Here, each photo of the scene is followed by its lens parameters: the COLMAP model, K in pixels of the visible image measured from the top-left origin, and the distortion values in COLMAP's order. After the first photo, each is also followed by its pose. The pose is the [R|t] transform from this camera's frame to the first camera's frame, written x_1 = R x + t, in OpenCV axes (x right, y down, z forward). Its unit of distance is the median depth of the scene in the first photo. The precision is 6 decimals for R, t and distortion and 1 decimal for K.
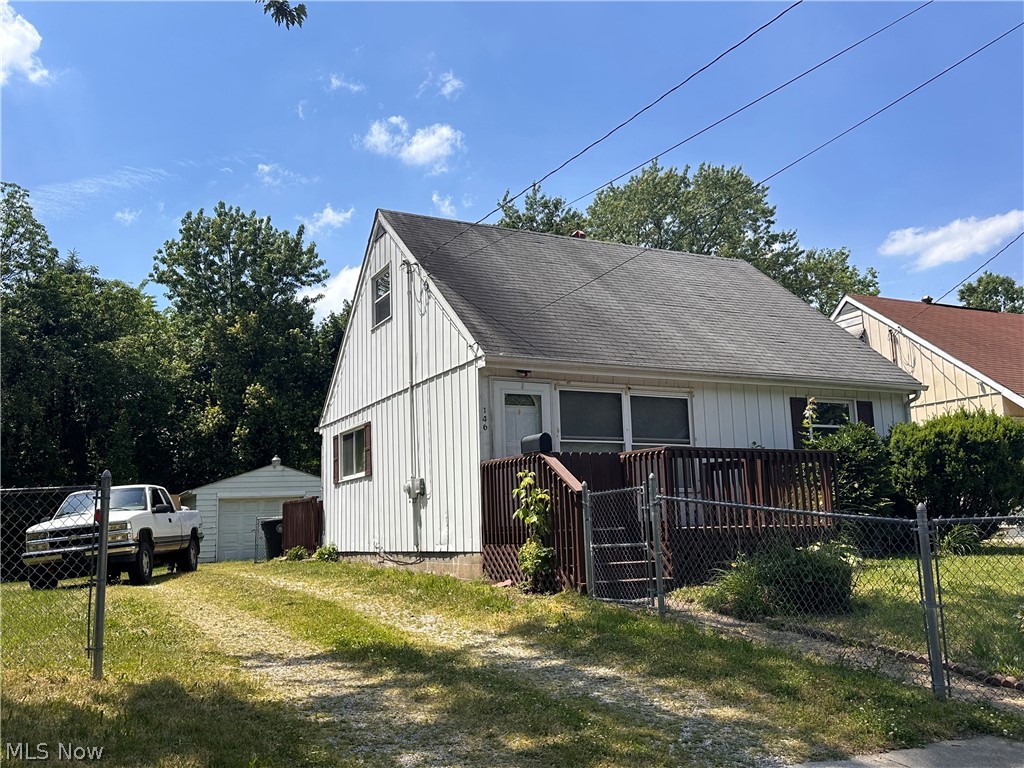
lens RADIAL K [[888.0, 0, 511.2], [0, 888.0, 382.3], [0, 0, 1]] dist [0.047920, -0.055378]
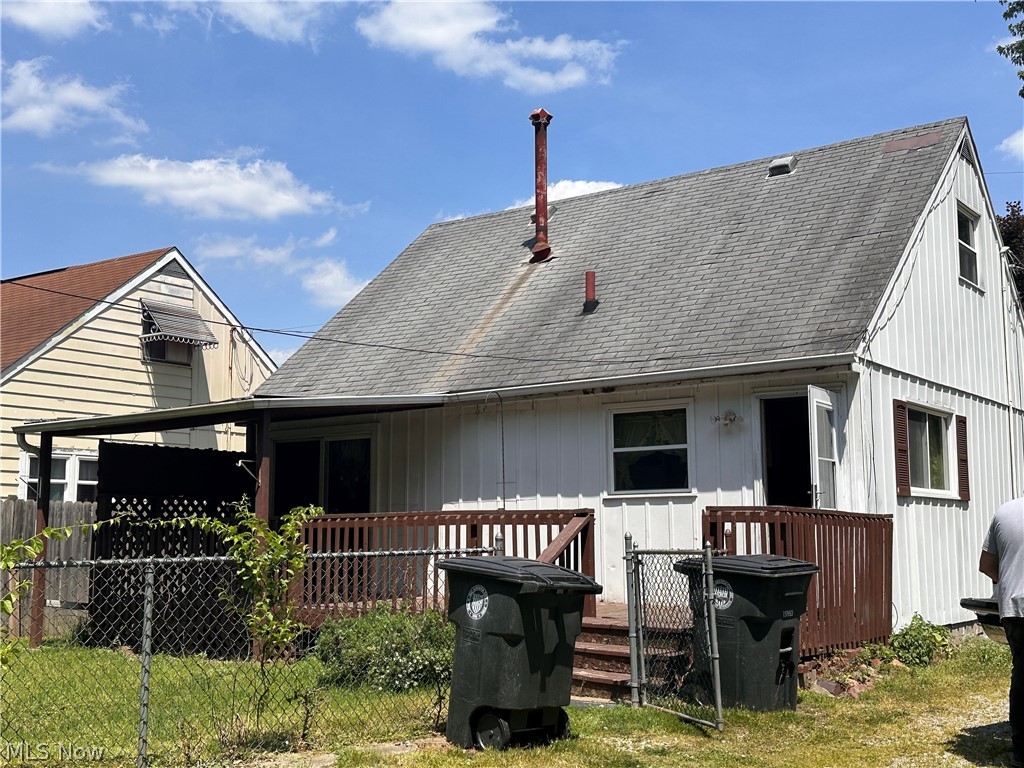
lens RADIAL K [[1219.0, 0, 511.5], [0, 1219.0, 384.9], [0, 0, 1]] dist [-0.002683, 0.000000]
pose [[-0.459501, 0.149991, 0.875421, -0.880695], [-0.129760, 0.963725, -0.233231, 0.301767], [-0.878648, -0.220765, -0.423369, 1.861551]]
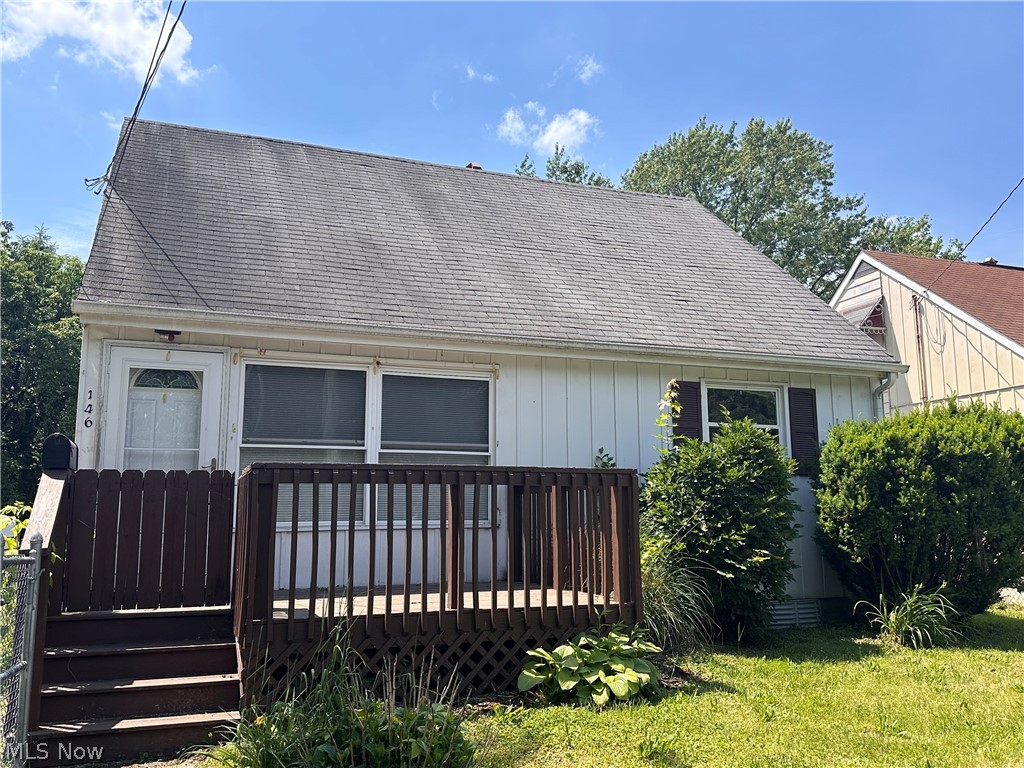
lens RADIAL K [[888.0, 0, 511.6], [0, 888.0, 391.3], [0, 0, 1]] dist [0.047920, -0.055378]
pose [[0.992996, 0.007681, -0.117895, 0.278306], [-0.005646, 0.999829, 0.017589, 0.014060], [0.118010, -0.016800, 0.992870, 0.347468]]
